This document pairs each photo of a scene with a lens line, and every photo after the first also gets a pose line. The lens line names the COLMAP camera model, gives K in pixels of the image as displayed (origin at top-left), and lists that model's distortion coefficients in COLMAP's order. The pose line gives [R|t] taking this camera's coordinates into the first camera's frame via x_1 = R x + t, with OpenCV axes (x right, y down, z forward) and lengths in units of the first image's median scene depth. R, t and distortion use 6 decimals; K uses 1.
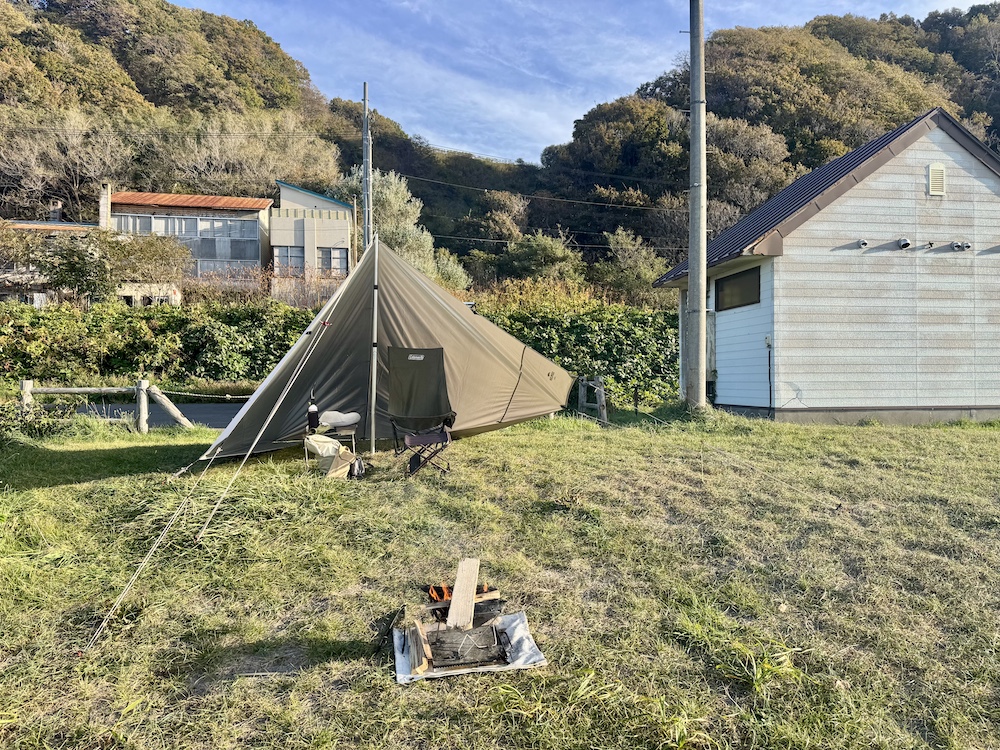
lens RADIAL K [[696.5, 0, 500.0], [0, 696.5, 375.0], [0, 0, 1]] dist [0.066337, -0.072652]
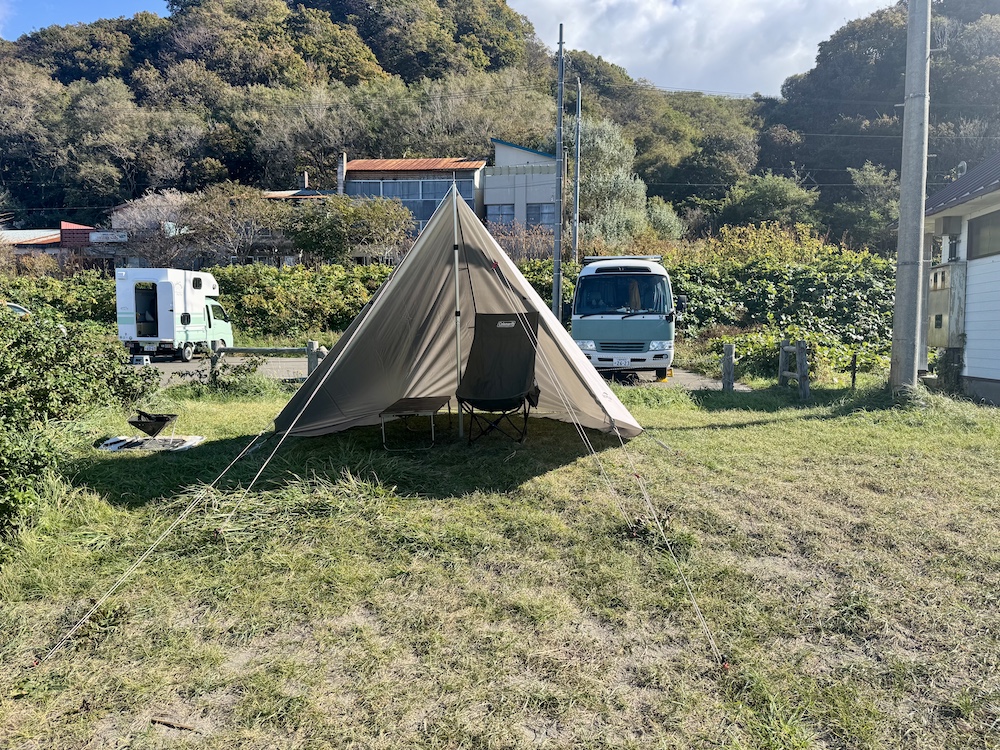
lens RADIAL K [[704.4, 0, 502.1], [0, 704.4, 362.9], [0, 0, 1]] dist [0.073513, -0.103007]
pose [[0.952808, 0.022137, -0.302765, 0.012298], [-0.007790, 0.998792, 0.048514, -0.002117], [0.303474, -0.043866, 0.951830, 0.016211]]
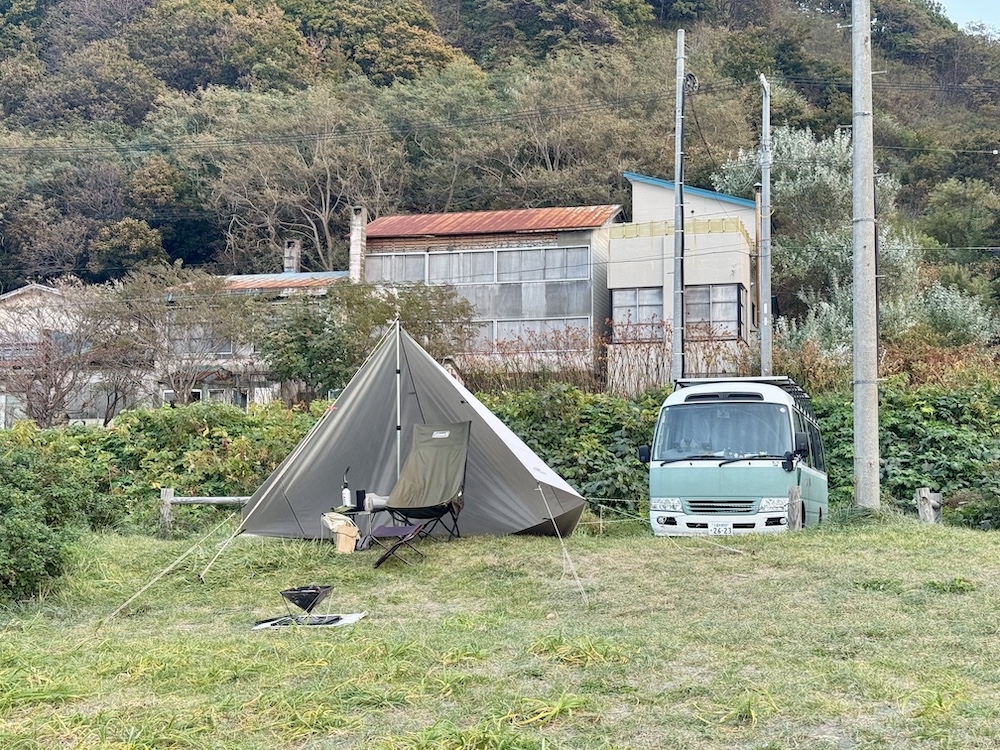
lens RADIAL K [[1475.0, 0, 498.3], [0, 1475.0, 373.3], [0, 0, 1]] dist [0.193004, -0.031470]
pose [[0.904046, -0.038952, -0.425658, 0.077635], [-0.008397, 0.994028, -0.108798, 0.010454], [0.427354, 0.101933, 0.898320, -0.077950]]
